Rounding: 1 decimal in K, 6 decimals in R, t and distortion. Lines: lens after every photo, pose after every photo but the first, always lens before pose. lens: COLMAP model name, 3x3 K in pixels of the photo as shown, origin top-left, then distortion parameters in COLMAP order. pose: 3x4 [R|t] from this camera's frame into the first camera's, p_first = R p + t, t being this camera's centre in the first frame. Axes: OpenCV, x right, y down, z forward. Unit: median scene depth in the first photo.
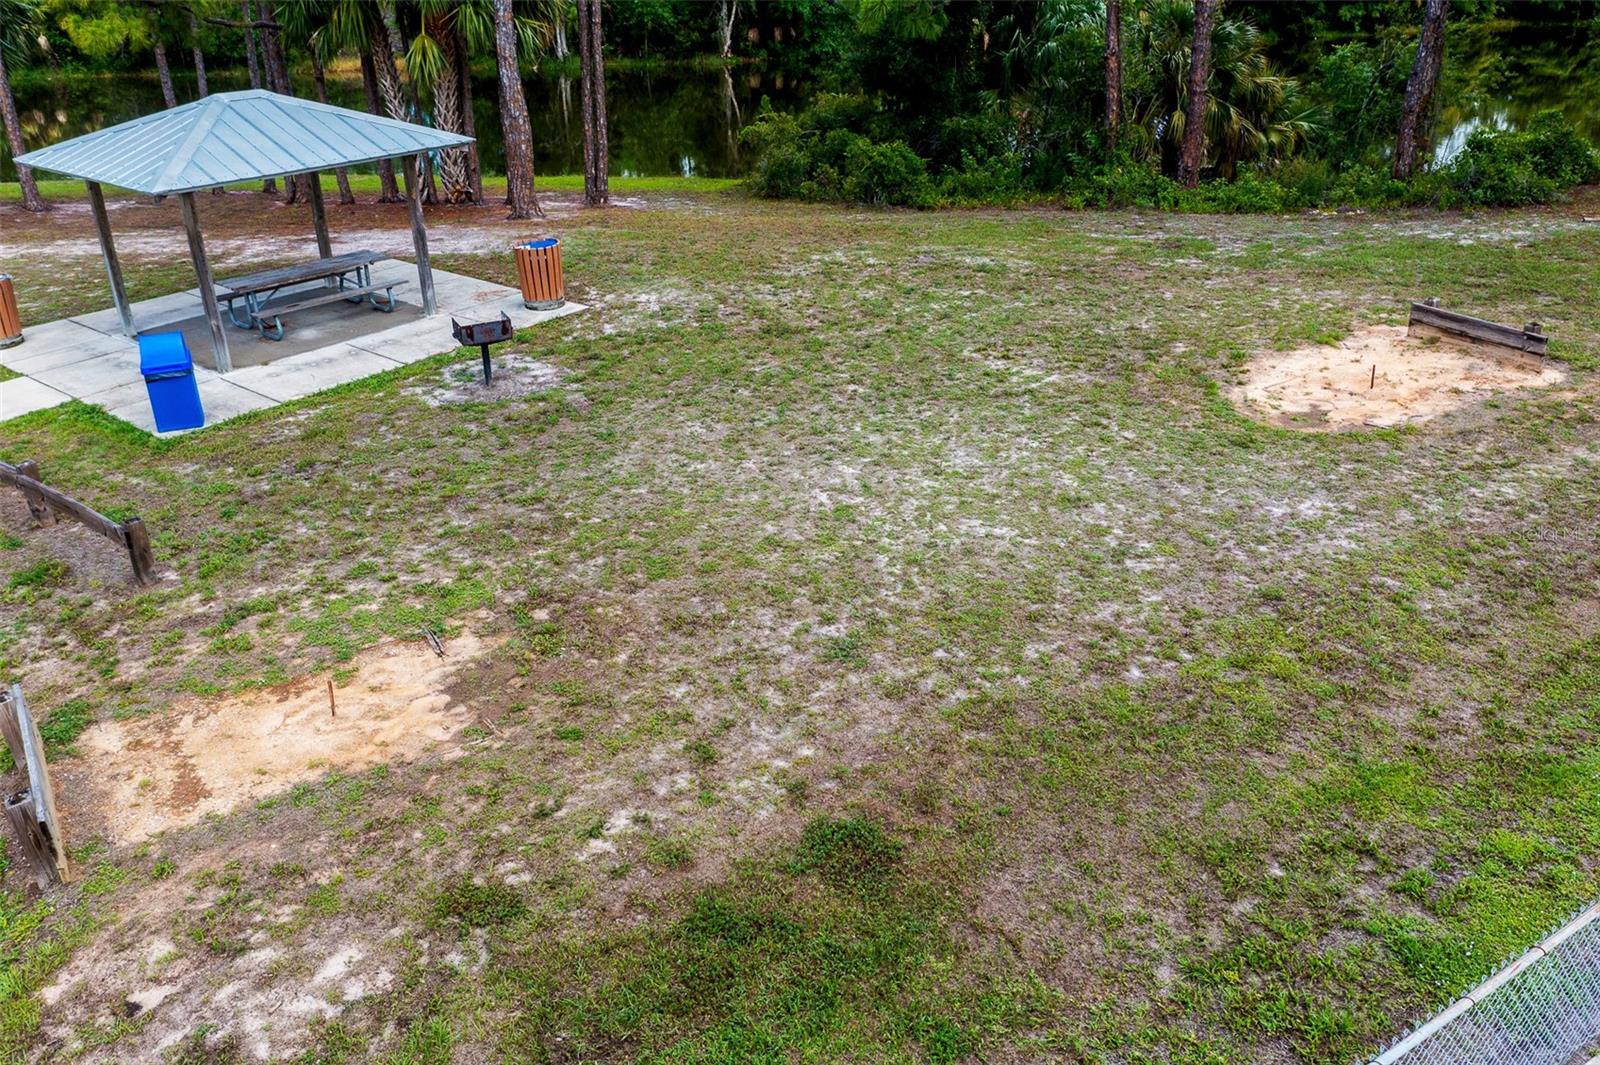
lens RADIAL K [[1269.0, 0, 800.0], [0, 1269.0, 532.5], [0, 0, 1]] dist [-0.013994, -0.006681]
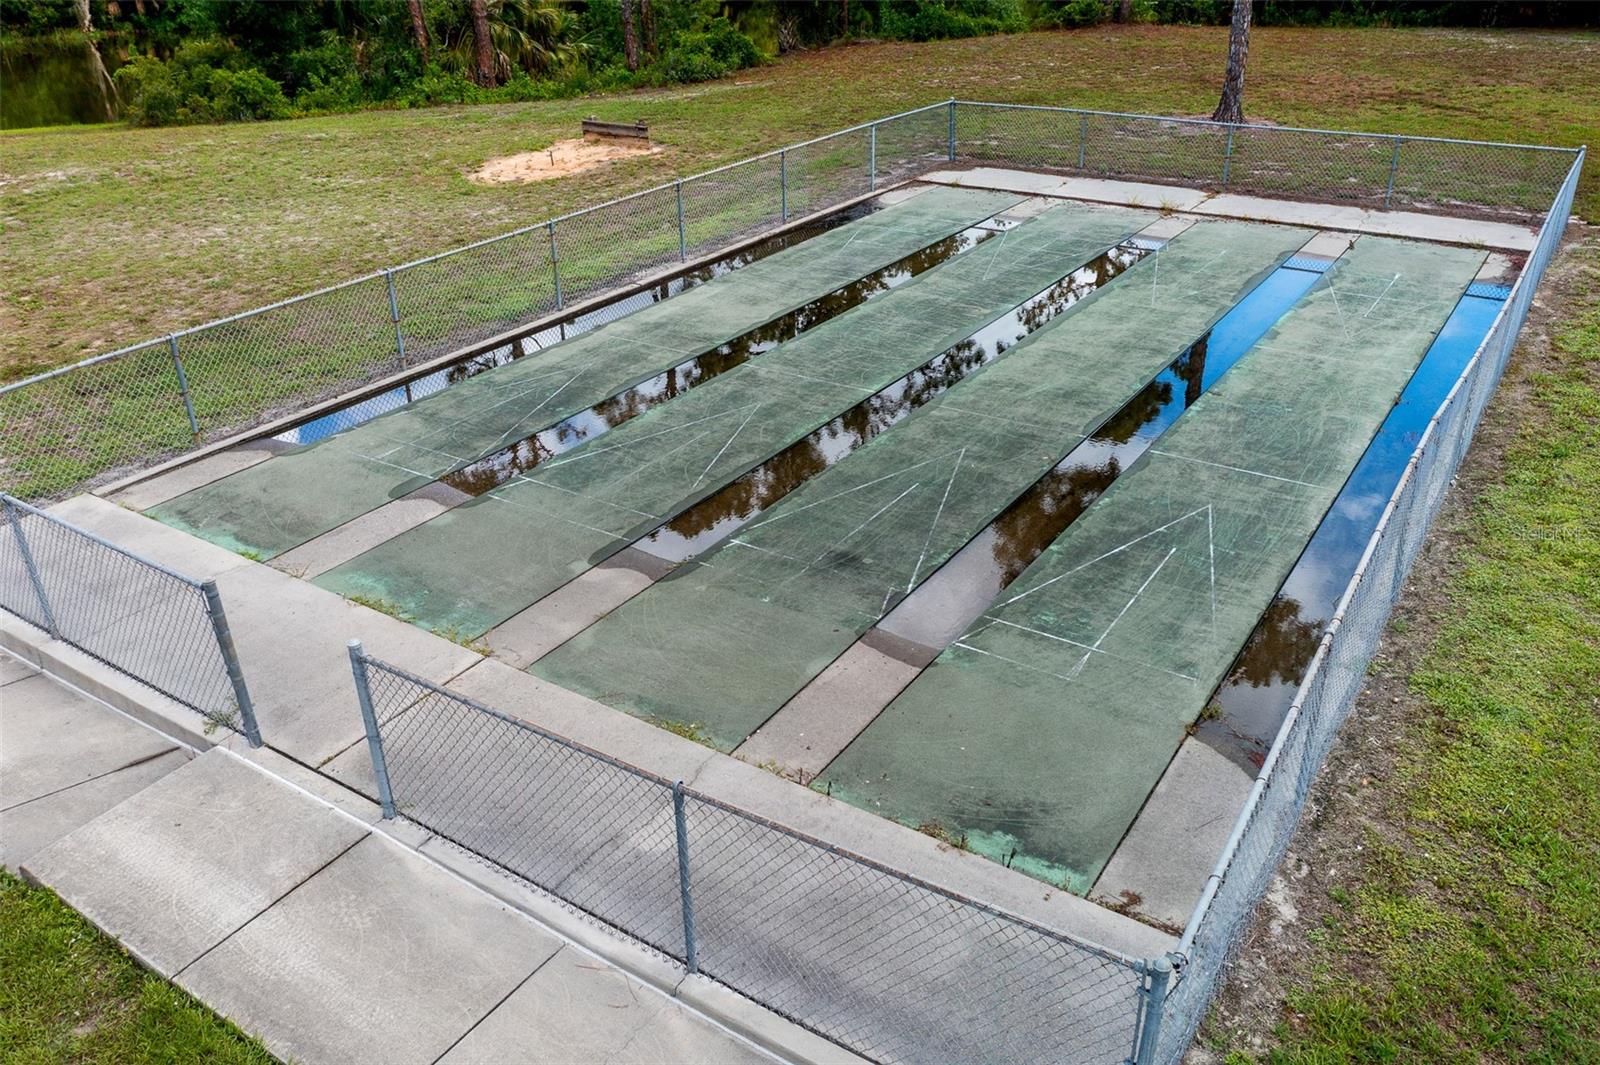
lens RADIAL K [[1269.0, 0, 800.0], [0, 1269.0, 532.5], [0, 0, 1]] dist [-0.013994, -0.006681]
pose [[0.908267, -0.186322, 0.374613, 0.022523], [0.180693, 0.982245, 0.050444, 0.238262], [-0.377360, 0.021873, 0.925808, -0.468240]]
